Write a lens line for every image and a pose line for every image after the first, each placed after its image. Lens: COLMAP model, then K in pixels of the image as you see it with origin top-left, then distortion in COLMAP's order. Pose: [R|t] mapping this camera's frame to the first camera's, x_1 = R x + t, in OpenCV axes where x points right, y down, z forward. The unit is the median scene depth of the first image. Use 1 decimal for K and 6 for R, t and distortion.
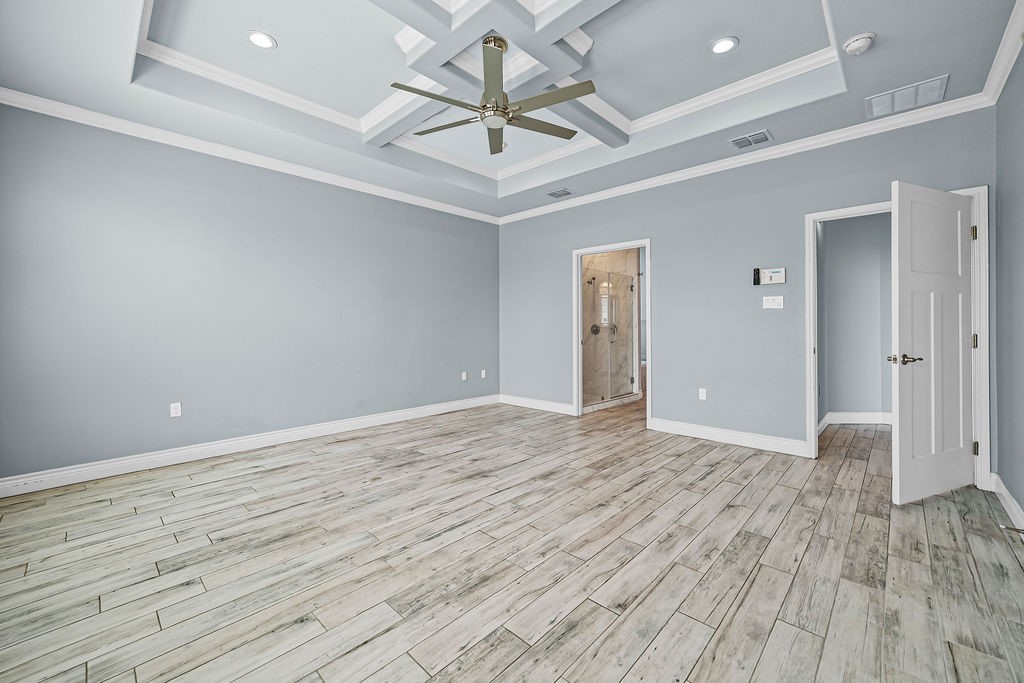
lens RADIAL K [[408.9, 0, 514.5], [0, 408.9, 330.8], [0, 0, 1]] dist [-0.003548, 0.000277]
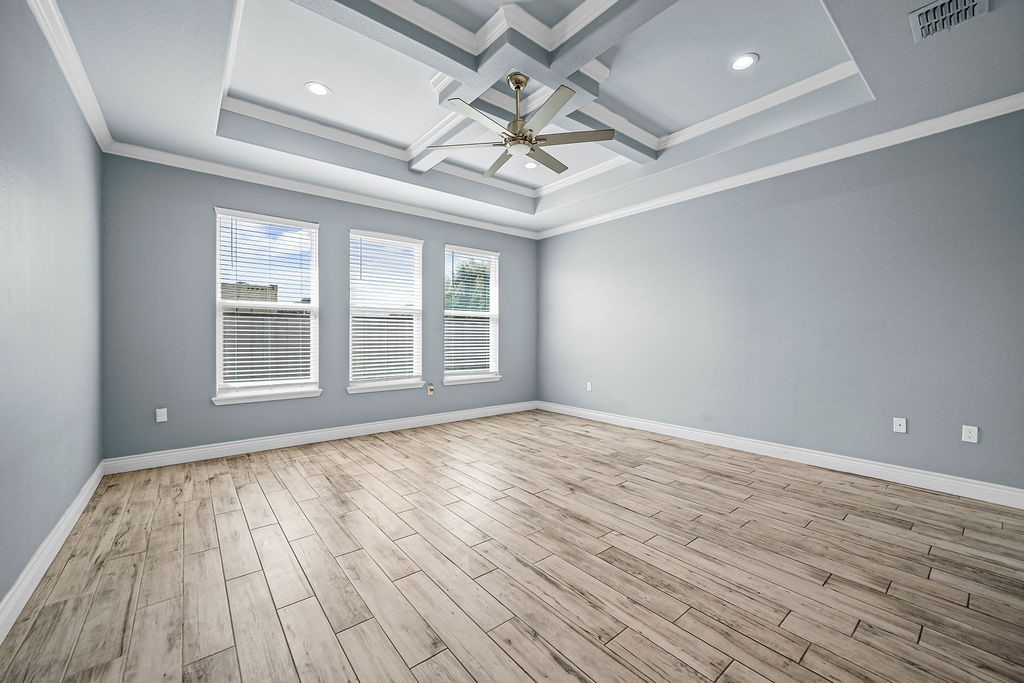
lens RADIAL K [[404.8, 0, 510.9], [0, 404.8, 337.7], [0, 0, 1]] dist [-0.000528, 0.000207]
pose [[-0.134756, 0.003621, -0.990872, 0.888751], [-0.008576, 0.999952, 0.004820, -0.011183], [0.990842, 0.009147, -0.134718, 0.961843]]
